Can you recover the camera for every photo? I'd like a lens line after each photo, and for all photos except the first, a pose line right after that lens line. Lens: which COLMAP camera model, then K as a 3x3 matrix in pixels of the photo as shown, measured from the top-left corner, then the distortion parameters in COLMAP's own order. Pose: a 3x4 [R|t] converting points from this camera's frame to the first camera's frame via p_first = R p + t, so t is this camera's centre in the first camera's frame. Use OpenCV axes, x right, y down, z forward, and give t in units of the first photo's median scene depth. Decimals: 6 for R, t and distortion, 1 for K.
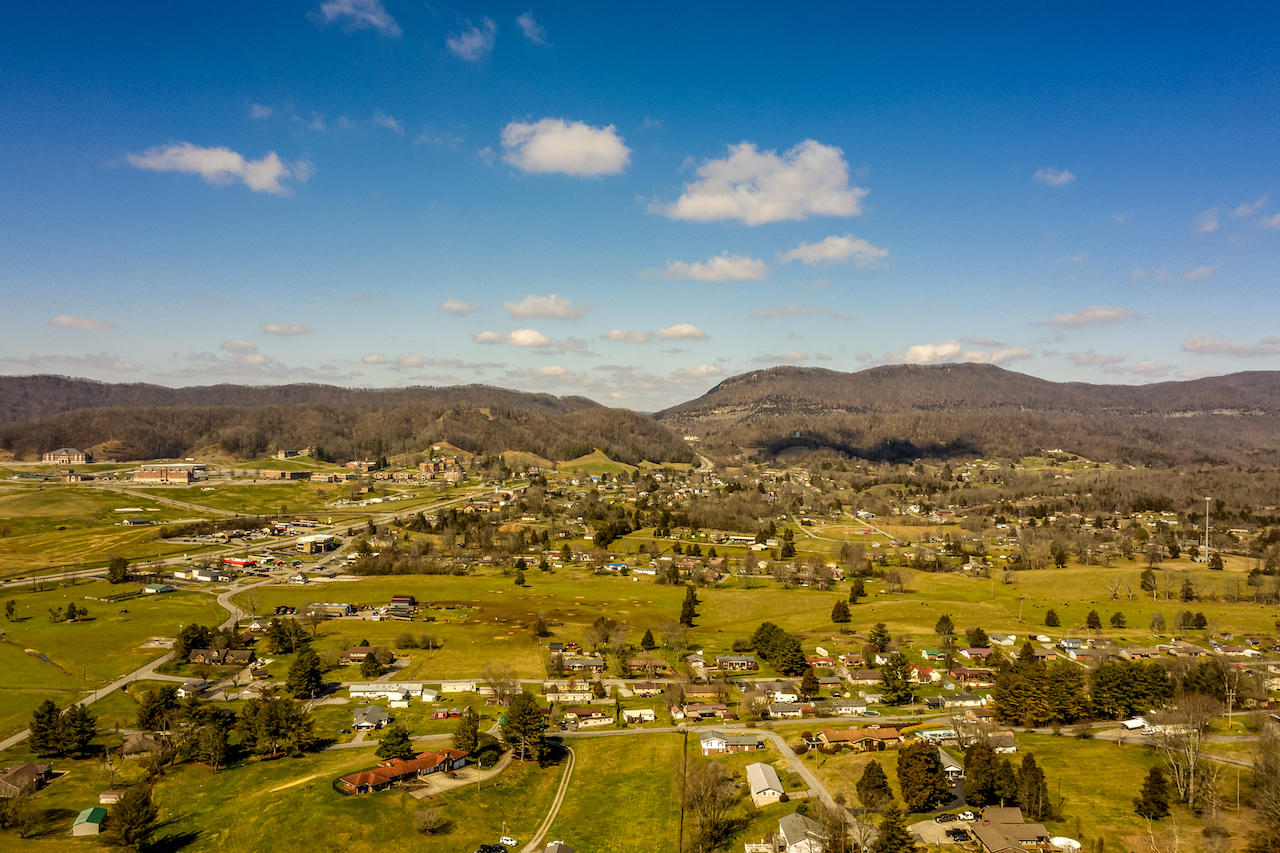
lens RADIAL K [[1023.8, 0, 641.8], [0, 1023.8, 428.5], [0, 0, 1]] dist [0.001300, 0.003271]
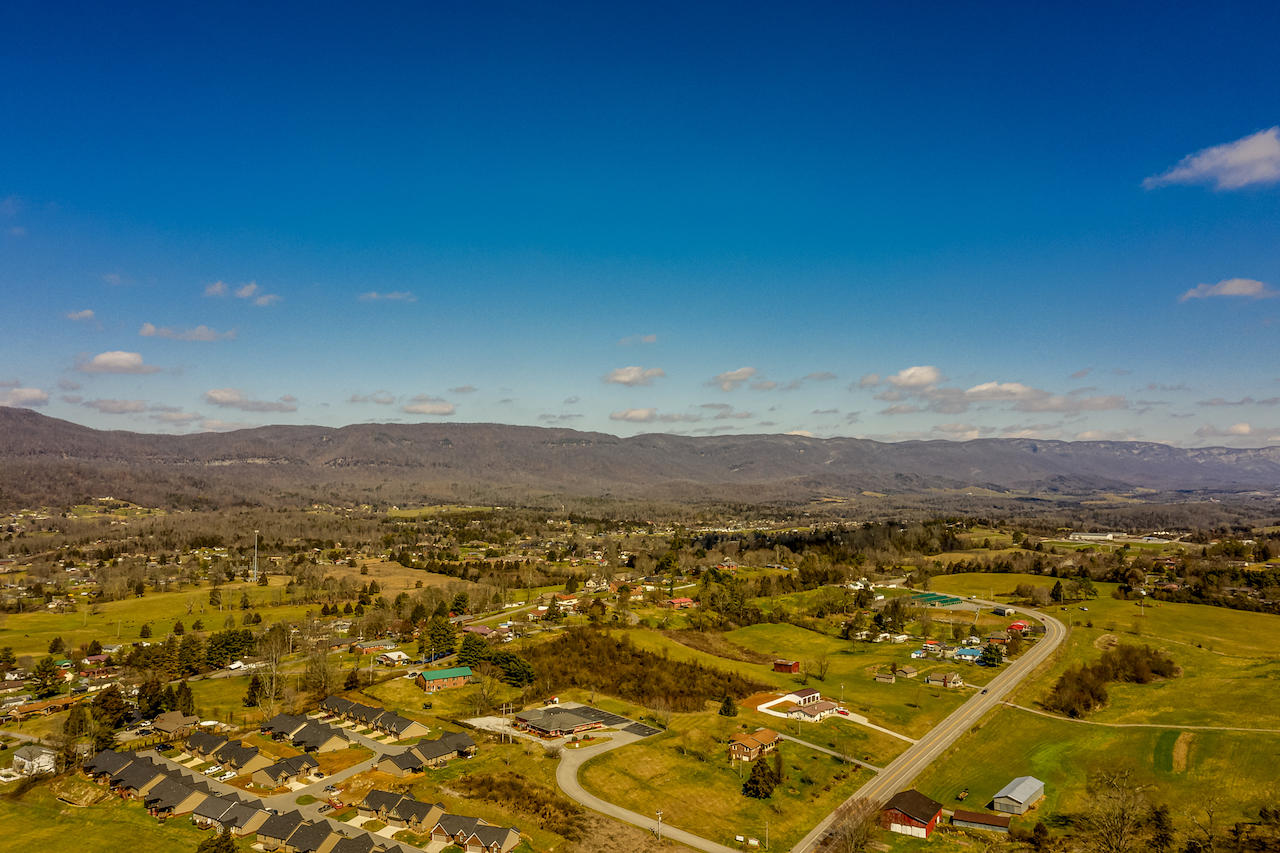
lens RADIAL K [[1023.8, 0, 644.1], [0, 1023.8, 429.0], [0, 0, 1]] dist [0.001300, 0.003271]
pose [[0.634706, 0.028138, 0.772241, -0.091078], [0.007070, 0.999084, -0.042214, -0.001344], [-0.772721, 0.032253, 0.633926, -0.130381]]
